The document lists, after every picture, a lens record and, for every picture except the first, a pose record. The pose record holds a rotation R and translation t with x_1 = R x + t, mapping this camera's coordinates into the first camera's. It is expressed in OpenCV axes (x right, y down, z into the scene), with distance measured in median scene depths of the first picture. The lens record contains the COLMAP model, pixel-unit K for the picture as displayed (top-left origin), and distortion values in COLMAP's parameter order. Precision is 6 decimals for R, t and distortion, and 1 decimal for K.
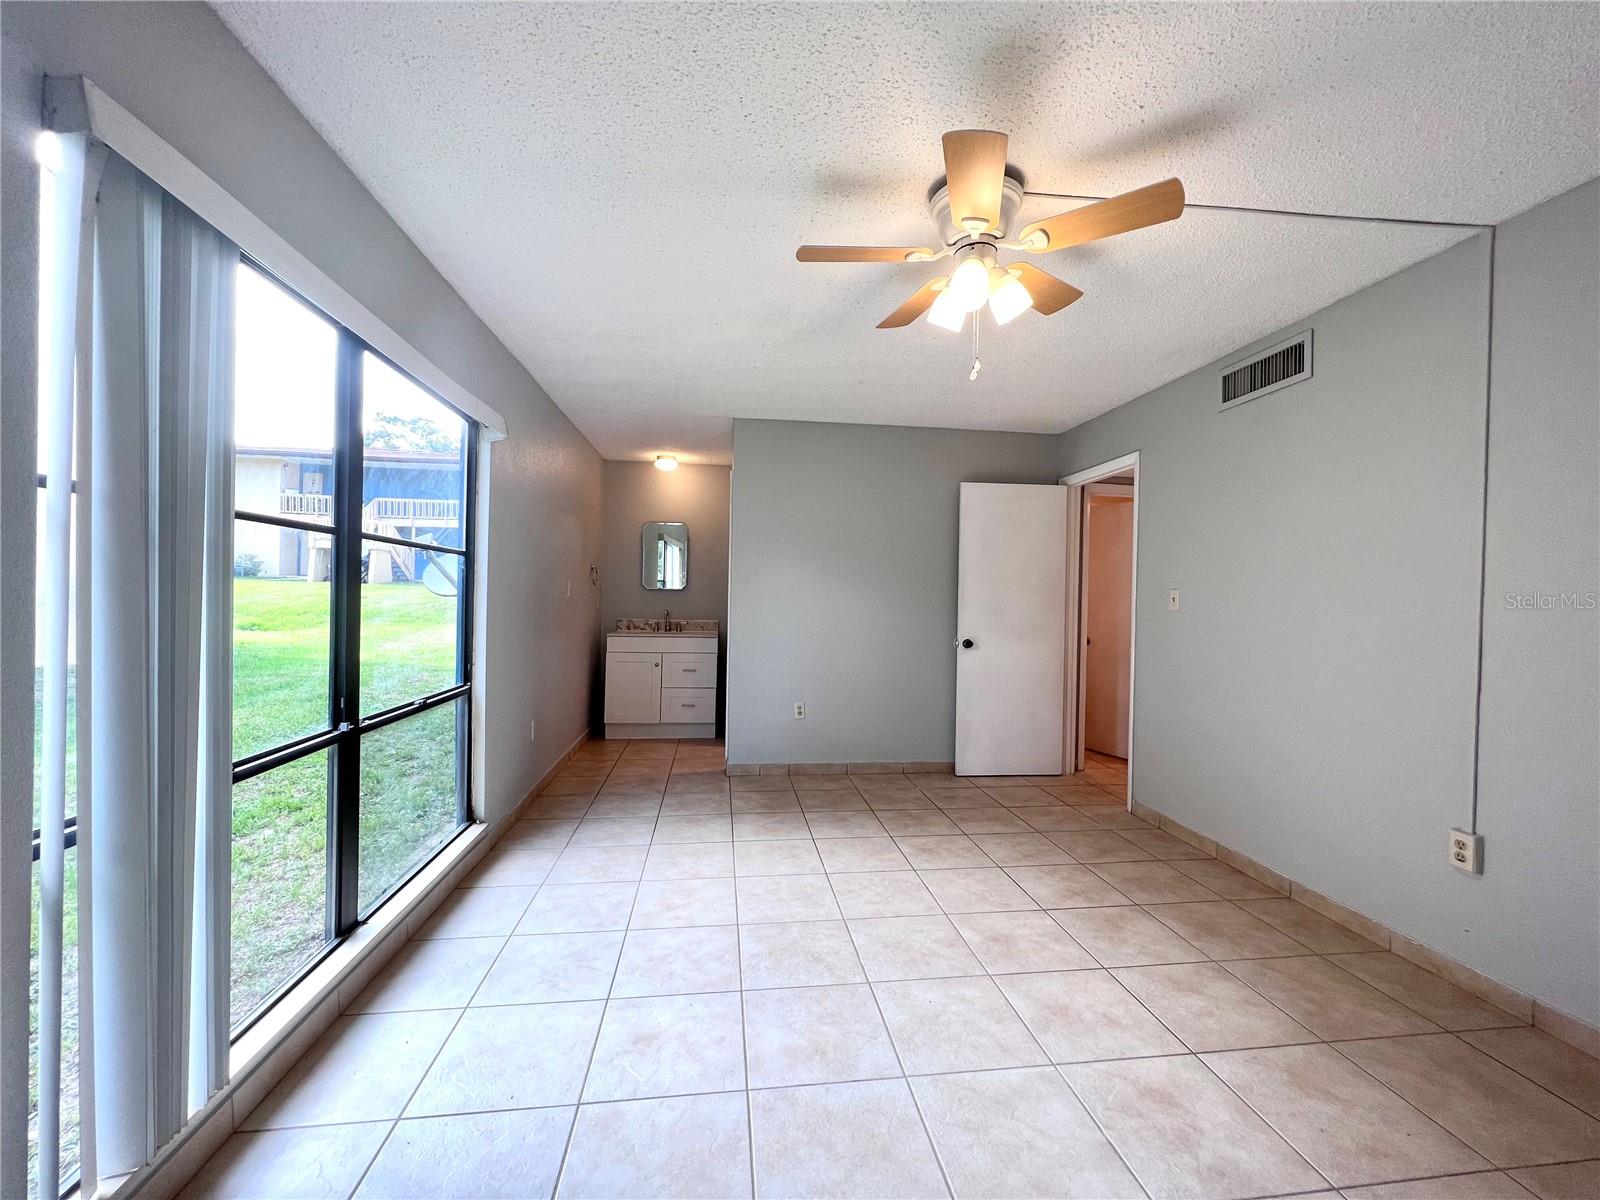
lens RADIAL K [[638.5, 0, 794.7], [0, 638.5, 599.6], [0, 0, 1]] dist [-0.002047, 0.000588]
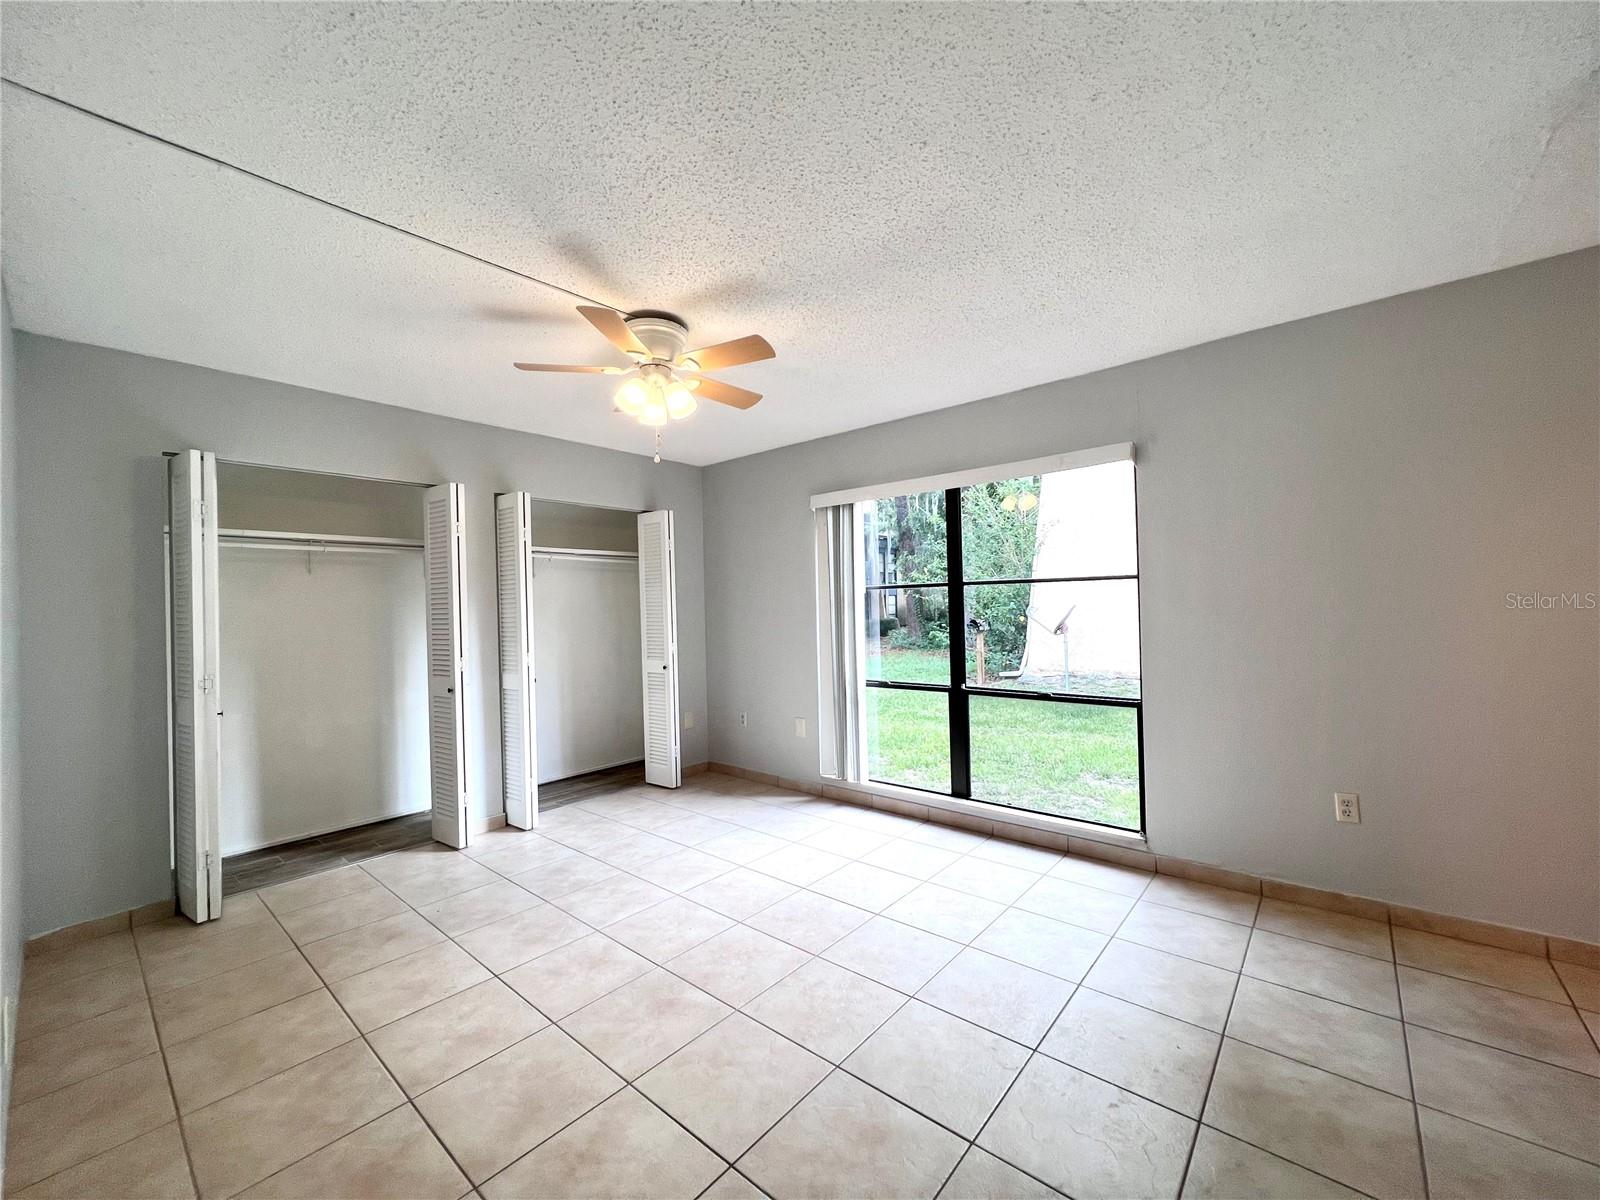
lens RADIAL K [[638.5, 0, 796.0], [0, 638.5, 605.1], [0, 0, 1]] dist [-0.002047, 0.000588]
pose [[-0.741901, -0.004265, -0.670496, 0.803274], [0.007599, 0.999862, -0.014768, -0.014486], [0.670466, -0.016052, -0.741767, 1.829815]]
